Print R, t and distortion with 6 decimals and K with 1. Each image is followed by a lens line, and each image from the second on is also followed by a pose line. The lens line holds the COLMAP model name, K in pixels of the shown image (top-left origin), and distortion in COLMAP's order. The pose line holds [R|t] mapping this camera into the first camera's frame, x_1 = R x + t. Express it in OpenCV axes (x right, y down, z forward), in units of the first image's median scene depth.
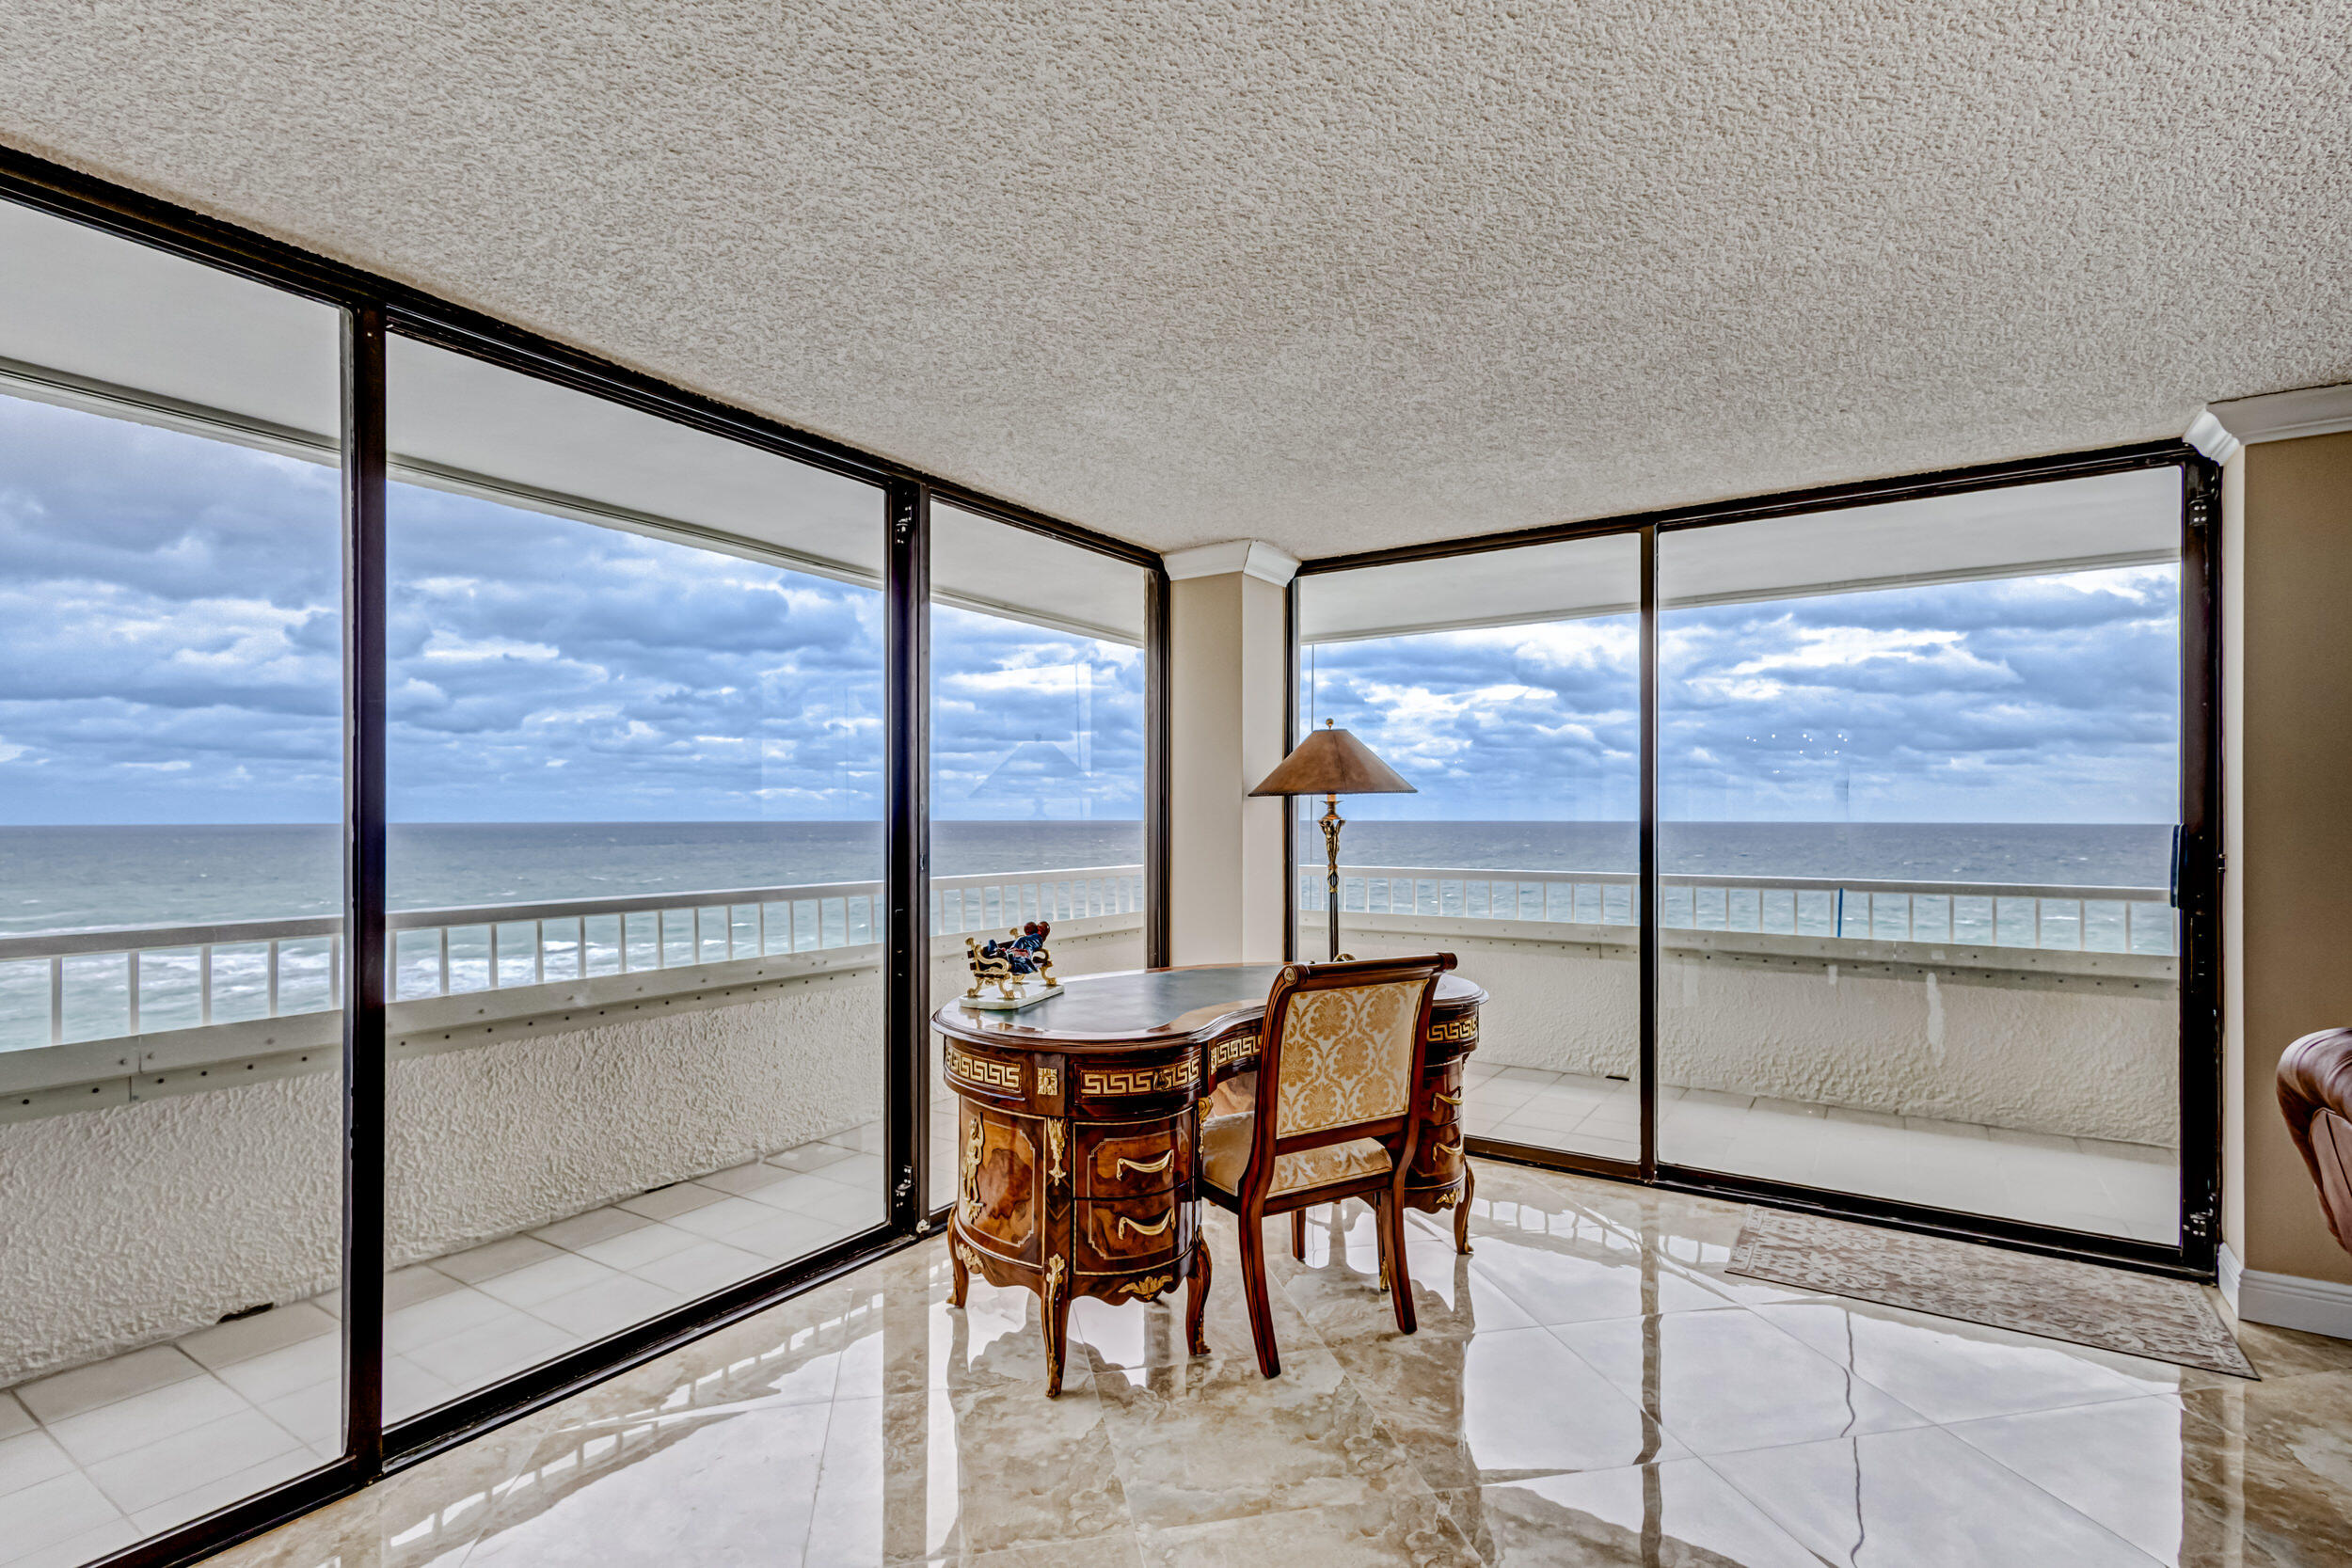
lens RADIAL K [[1098.1, 0, 1162.8], [0, 1098.1, 812.0], [0, 0, 1]] dist [0.010835, -0.002967]
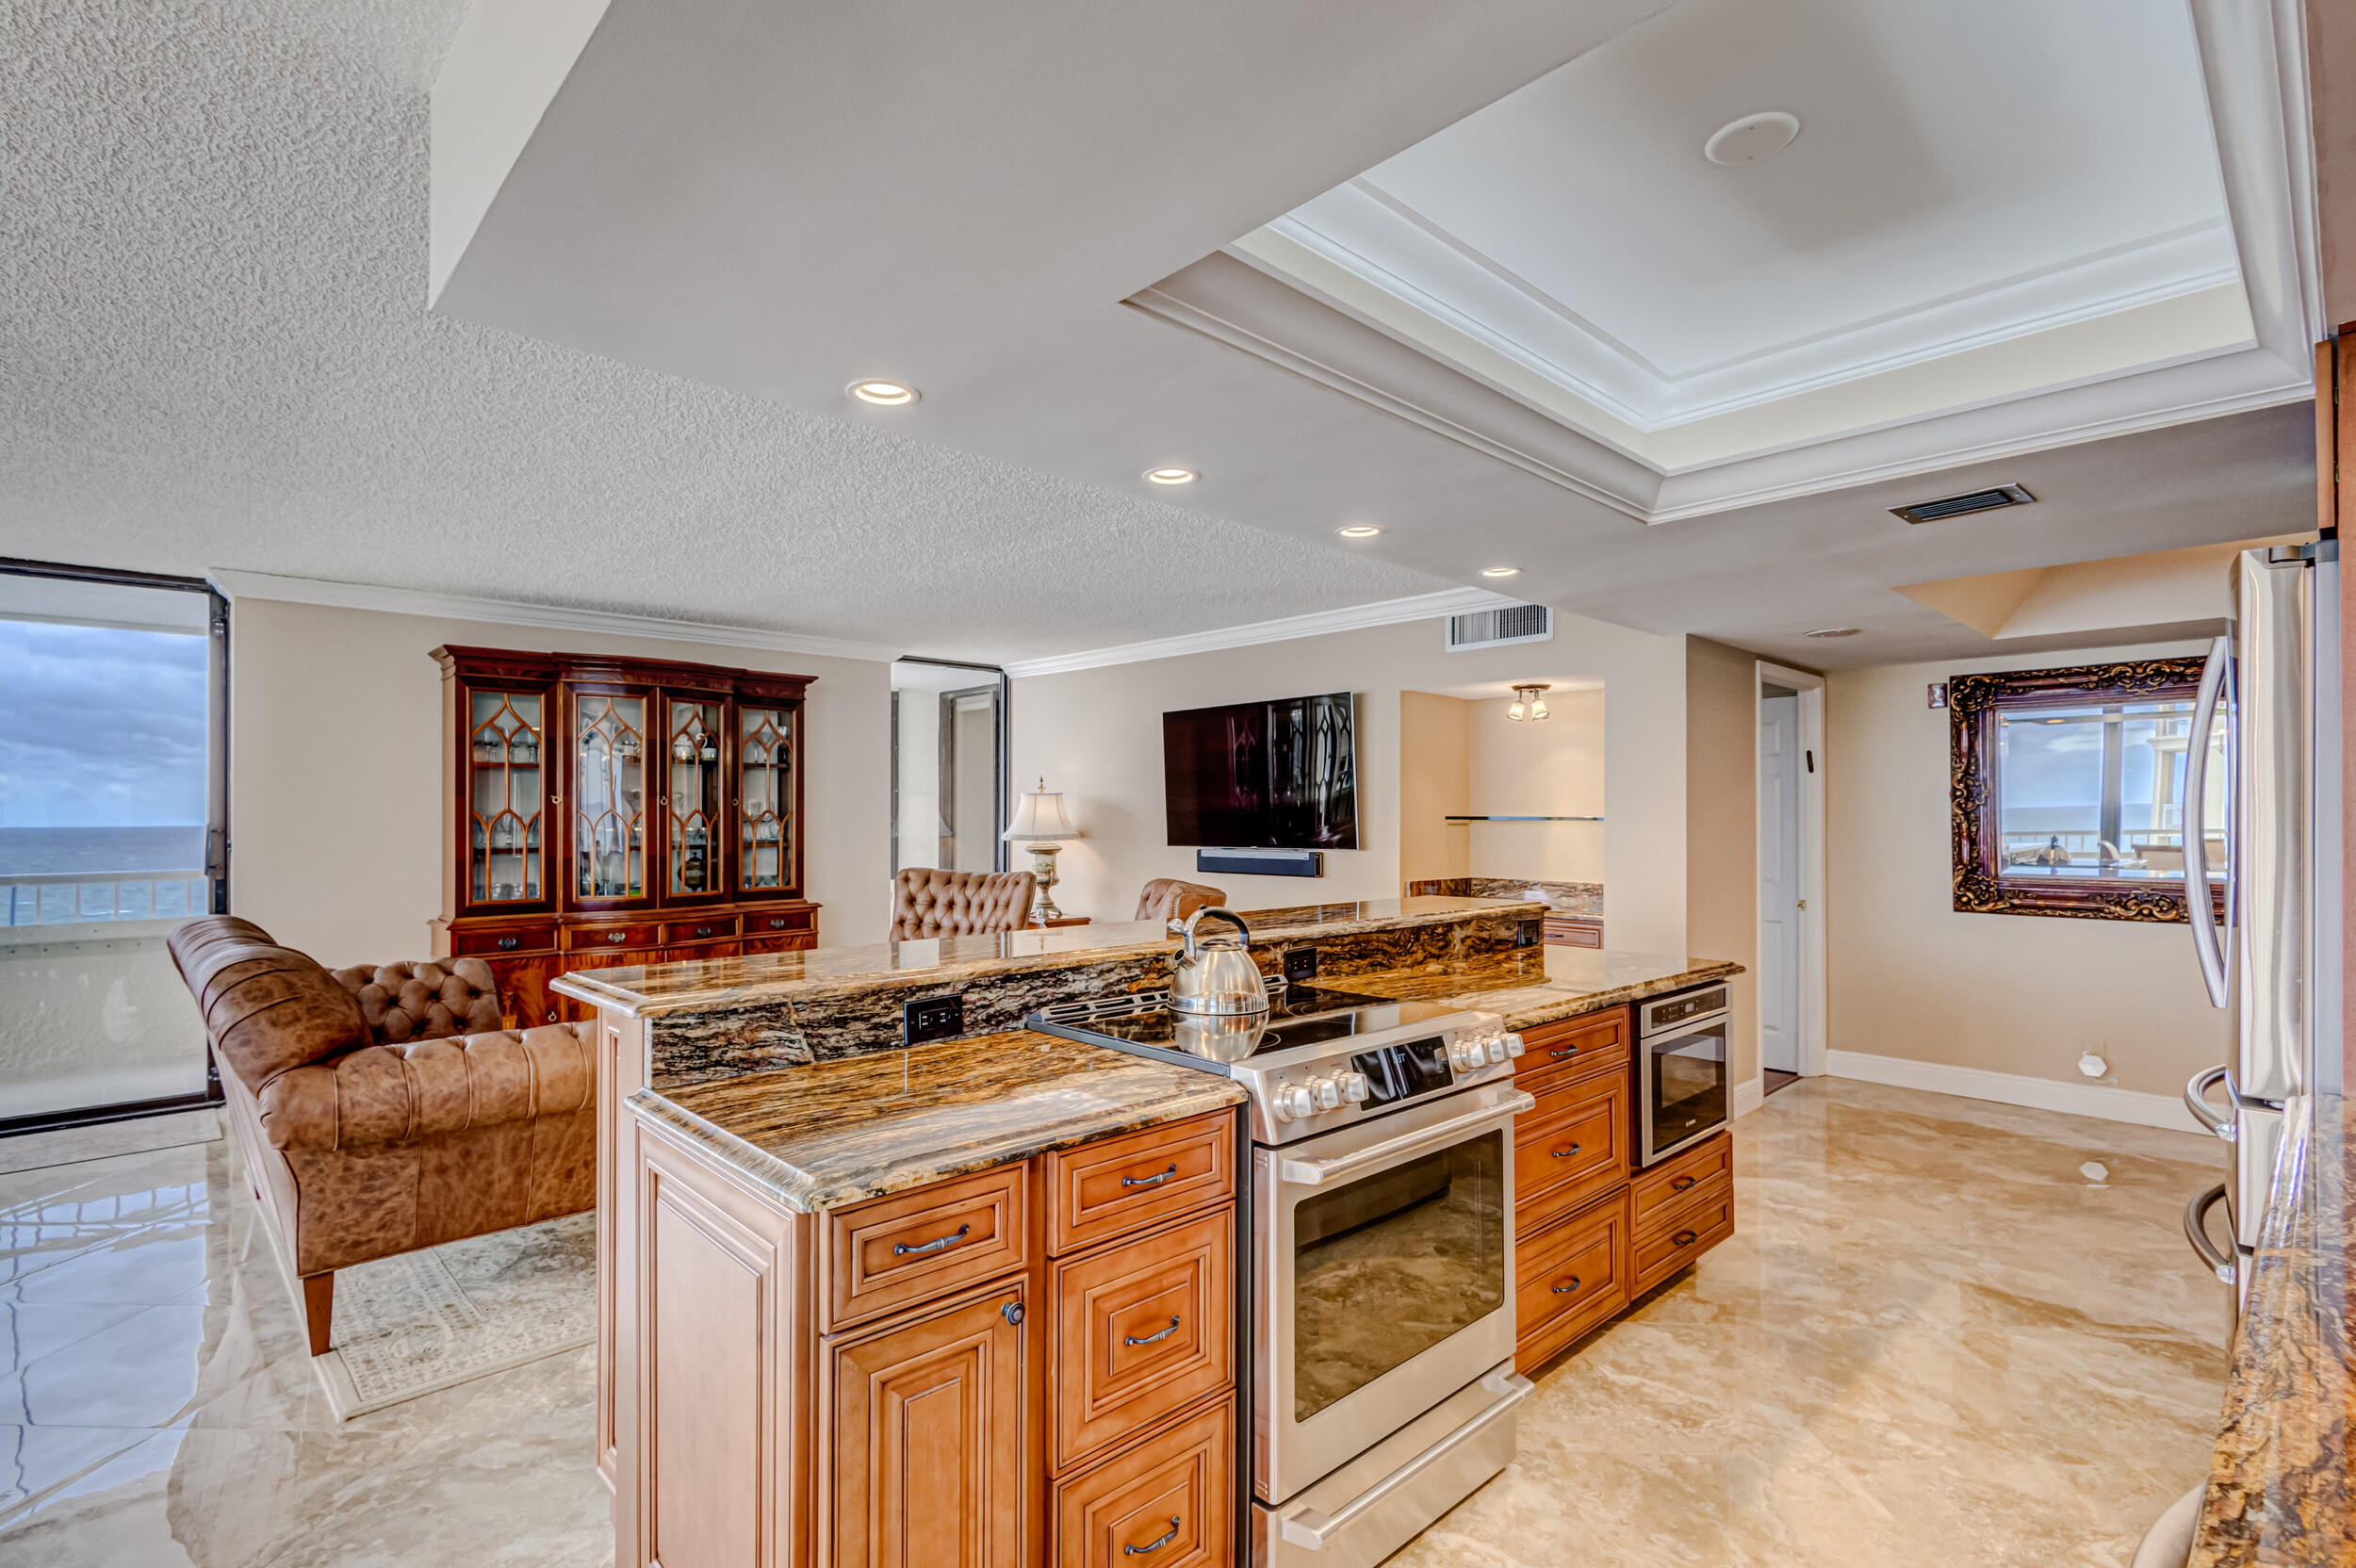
lens RADIAL K [[1100.1, 0, 1174.8], [0, 1100.1, 805.1], [0, 0, 1]] dist [0.010835, -0.002967]
pose [[0.232651, 0.004321, 0.972551, -0.290043], [0.003476, 0.999980, -0.005274, -0.000494], [-0.972554, 0.004608, 0.232631, -0.696980]]
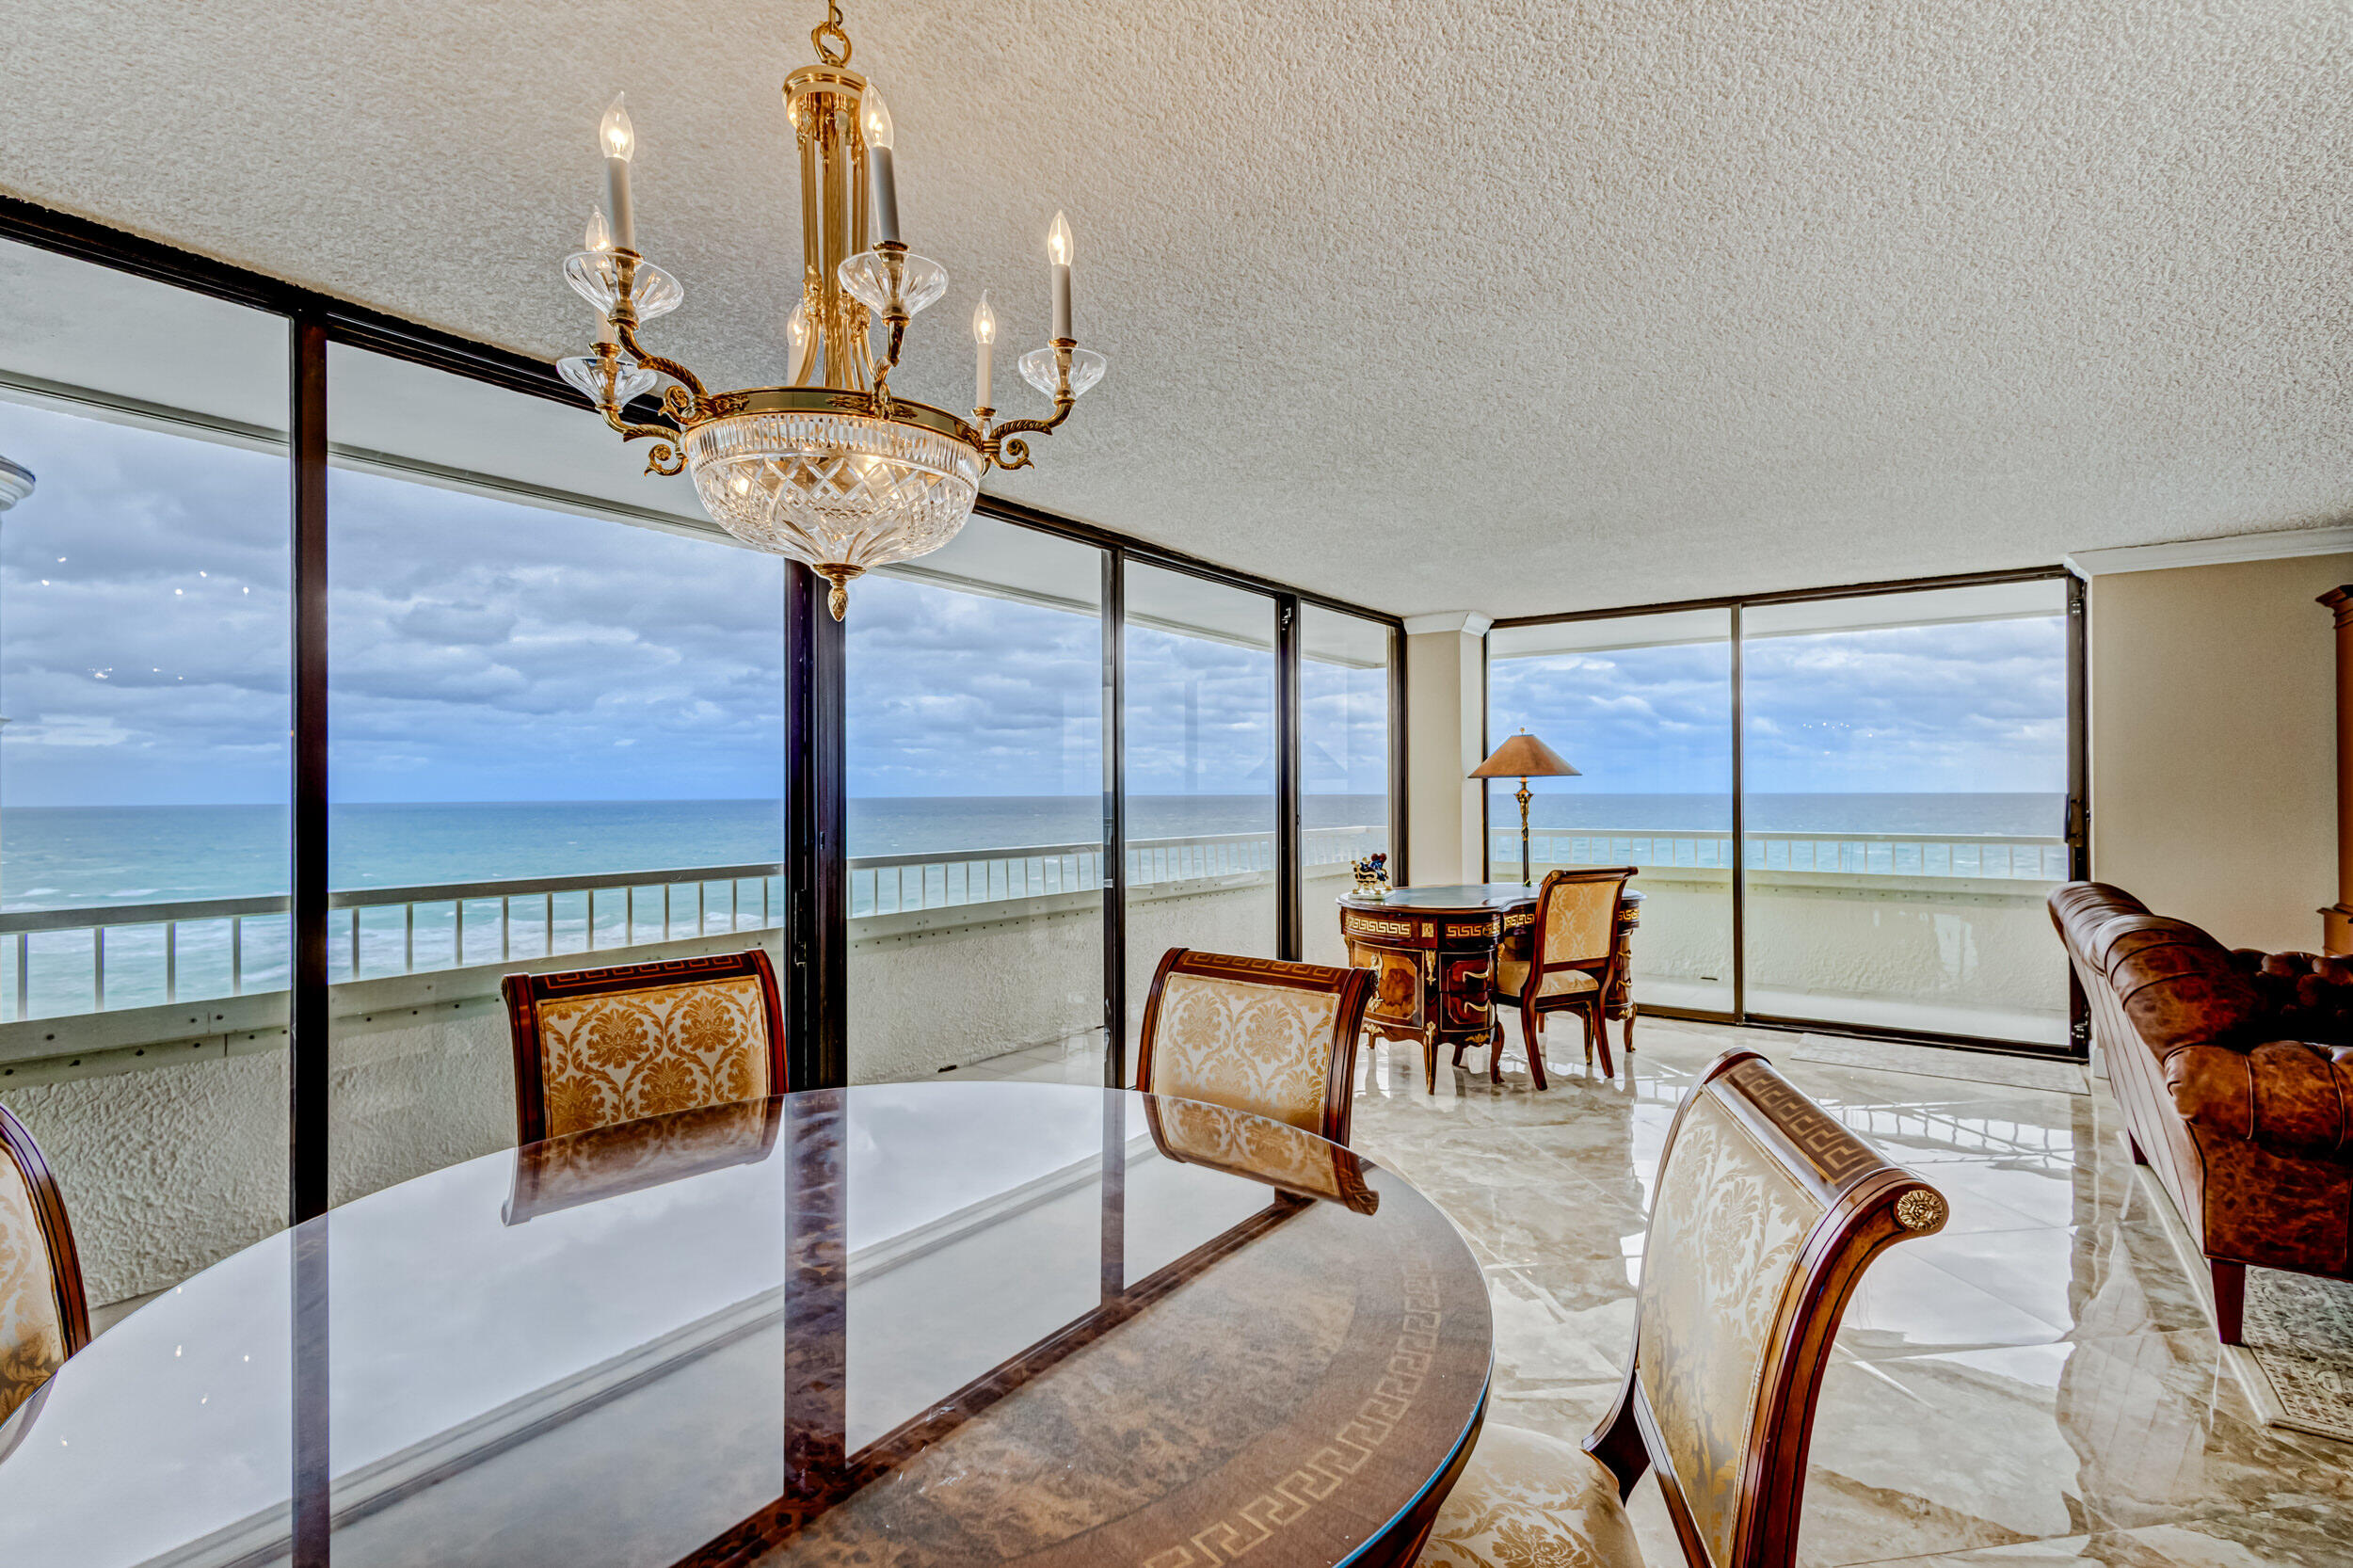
lens RADIAL K [[1098.7, 0, 1158.6], [0, 1098.7, 781.9], [0, 0, 1]] dist [0.010835, -0.002967]
pose [[0.998873, -0.006191, -0.047057, -0.370030], [0.005993, 0.999973, -0.004342, -0.006714], [0.047083, 0.004055, 0.998883, -0.725421]]
